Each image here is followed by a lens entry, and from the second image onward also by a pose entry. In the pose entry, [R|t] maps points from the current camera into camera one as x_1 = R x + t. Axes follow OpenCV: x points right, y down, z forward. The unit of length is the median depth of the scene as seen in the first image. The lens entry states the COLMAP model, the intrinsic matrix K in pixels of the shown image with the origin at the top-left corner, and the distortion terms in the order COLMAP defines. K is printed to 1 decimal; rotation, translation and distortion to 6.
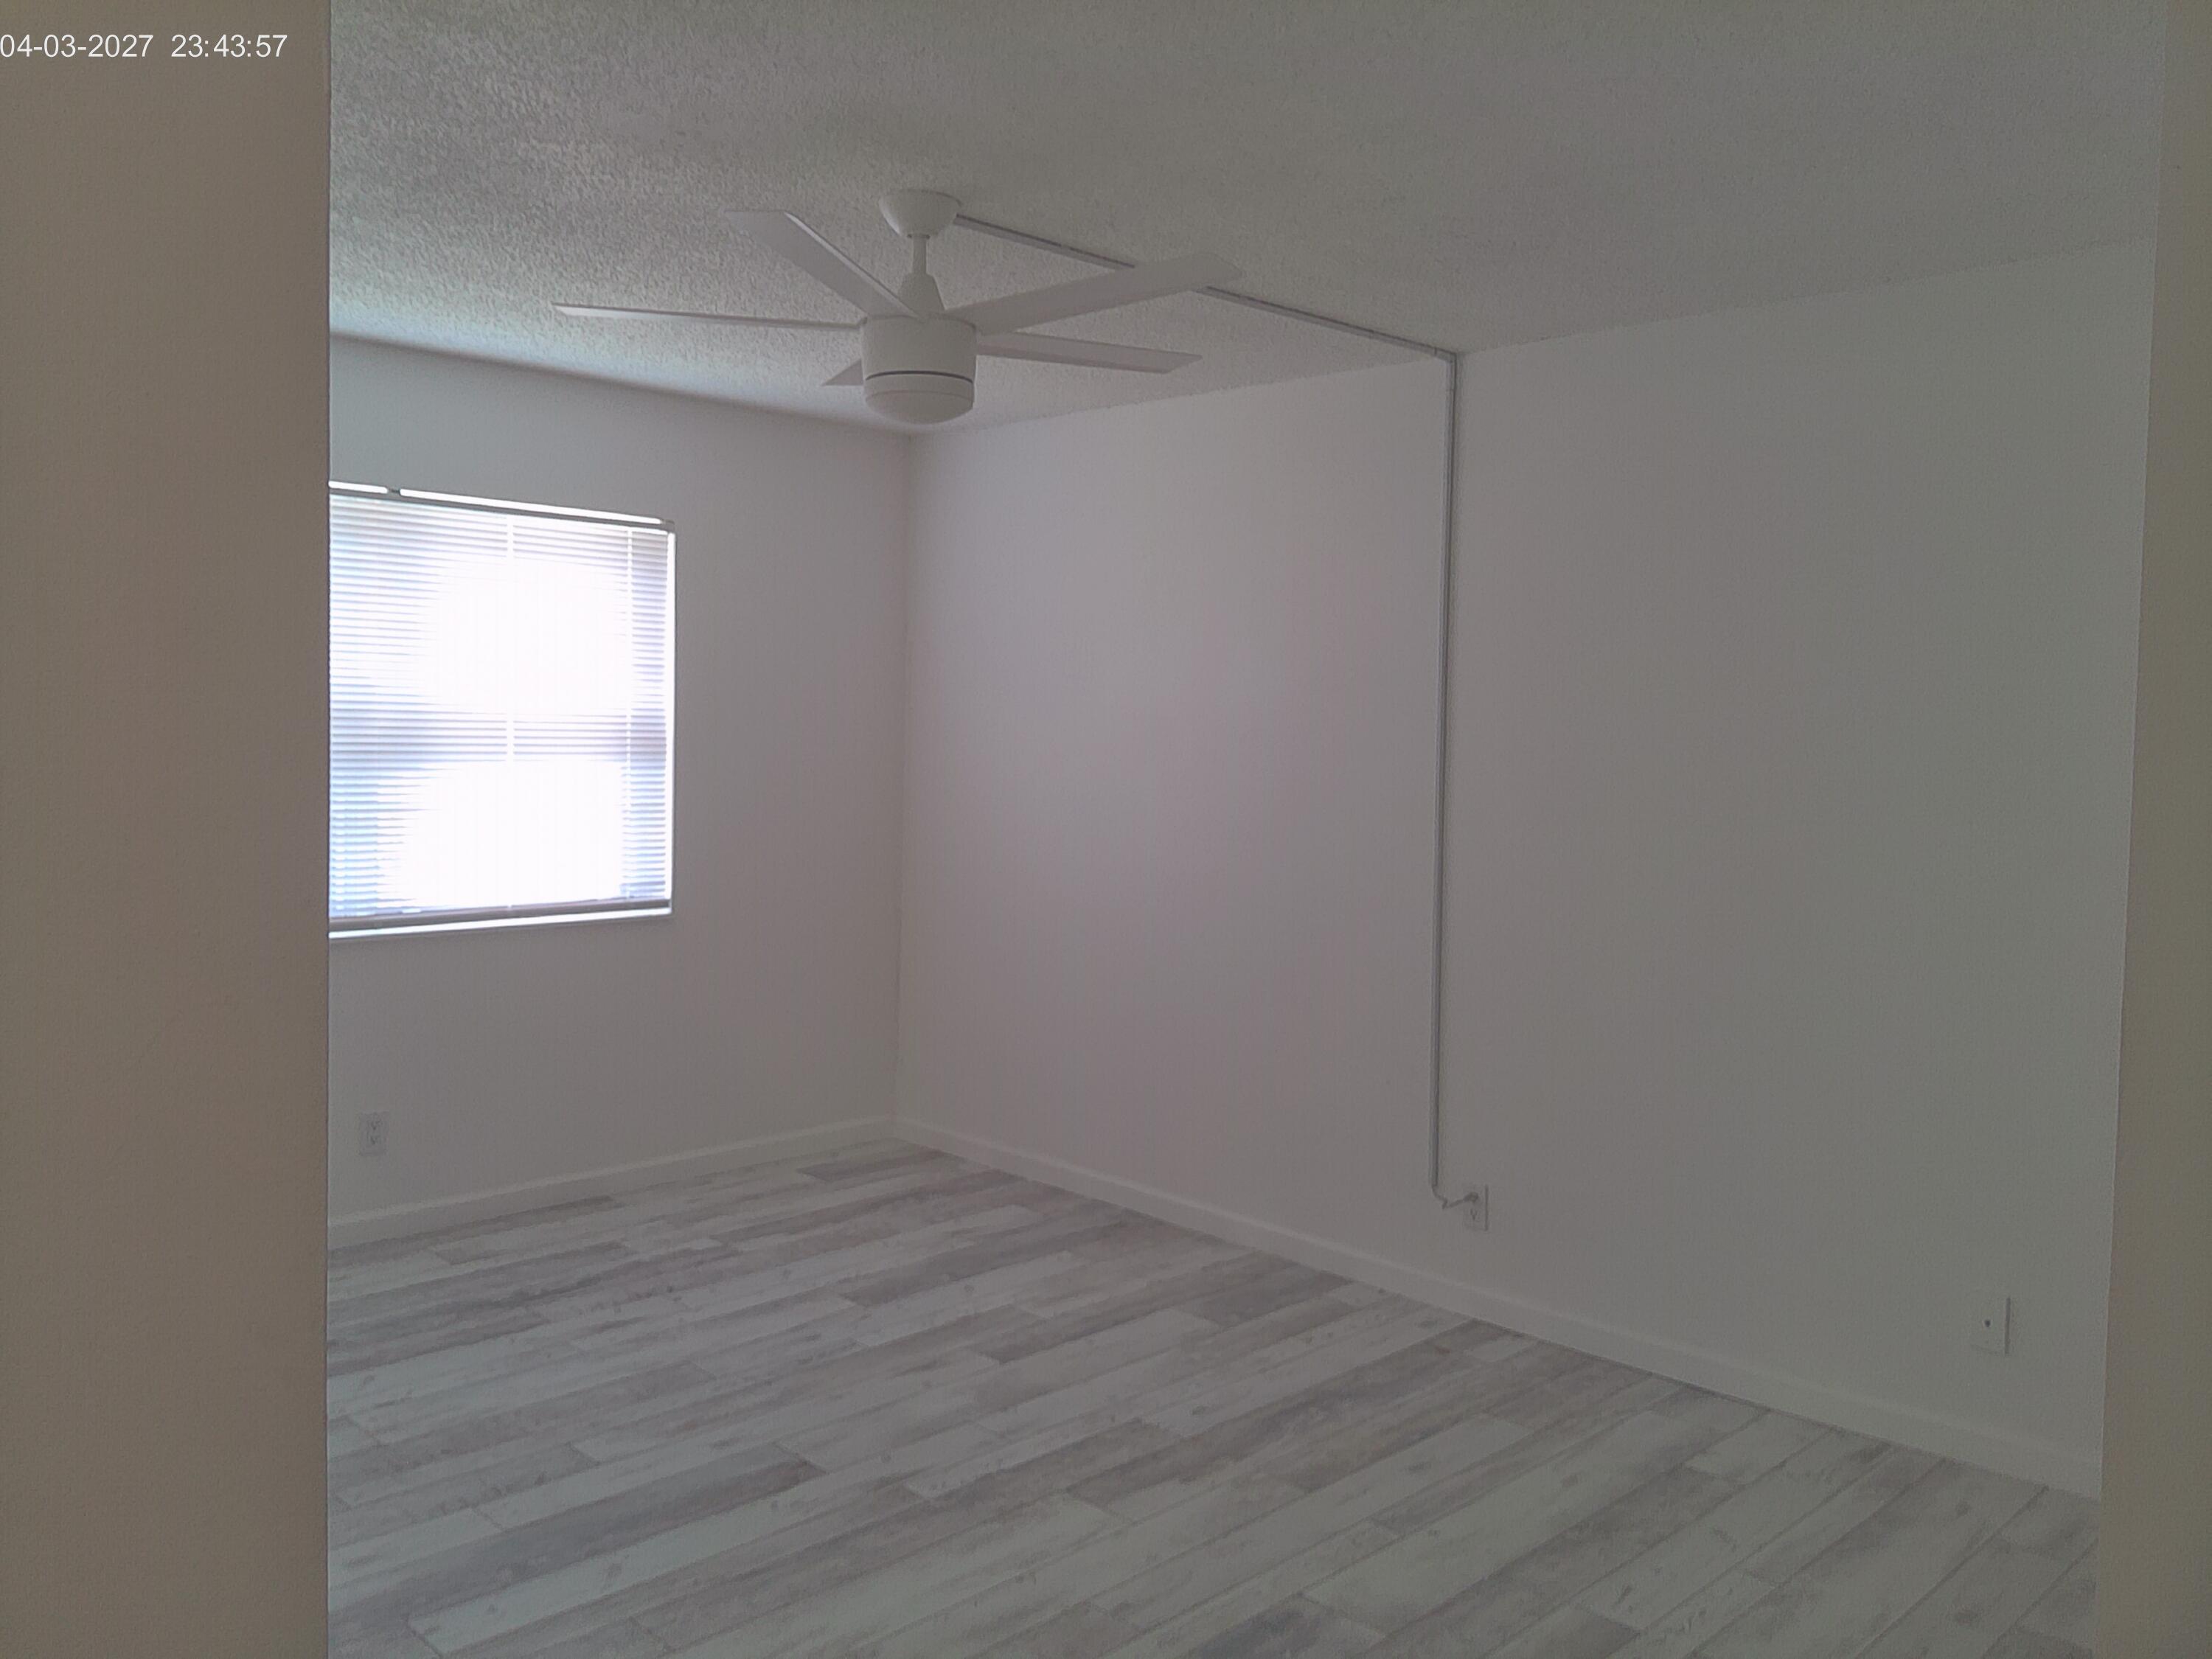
lens RADIAL K [[1680.2, 0, 1113.8], [0, 1680.2, 813.2], [0, 0, 1]] dist [0.132743, -0.250127]
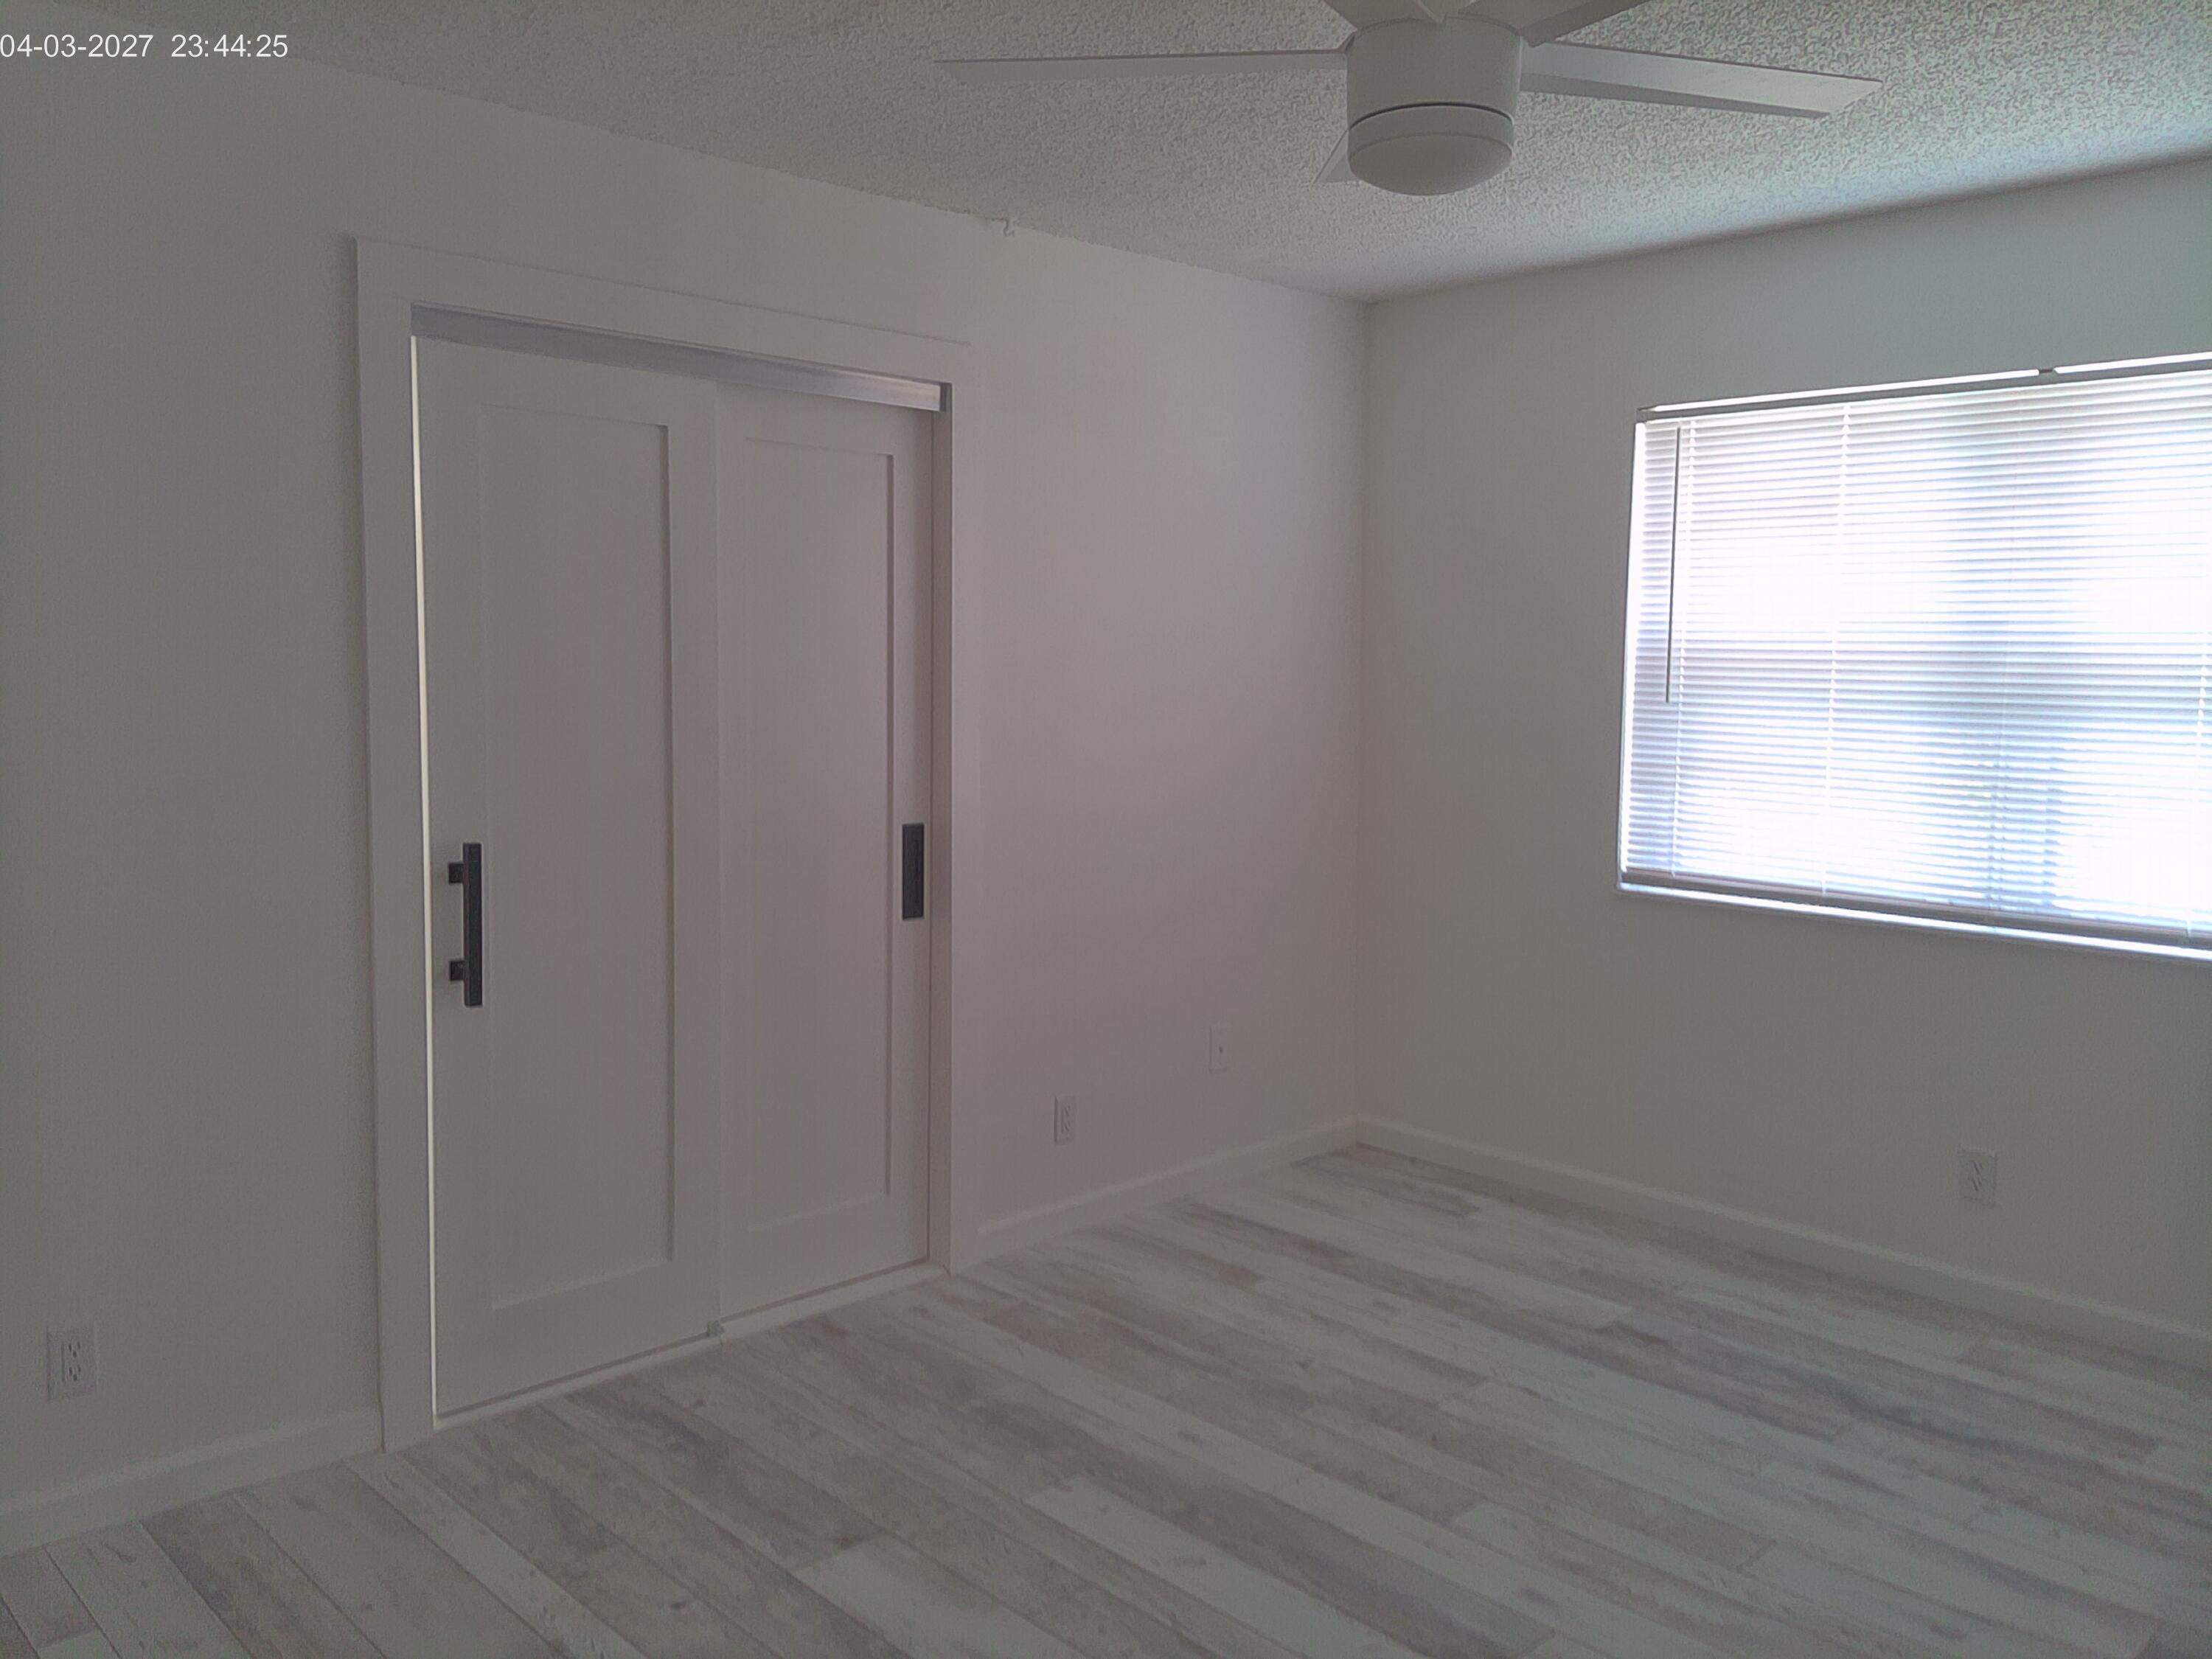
lens RADIAL K [[1737.3, 0, 1097.7], [0, 1737.3, 803.8], [0, 0, 1]] dist [0.048524, -0.077993]
pose [[-0.012581, 0.067742, -0.997624, 0.443083], [-0.070263, 0.995176, 0.068462, -0.018193], [0.997449, 0.070958, -0.007761, 0.660552]]
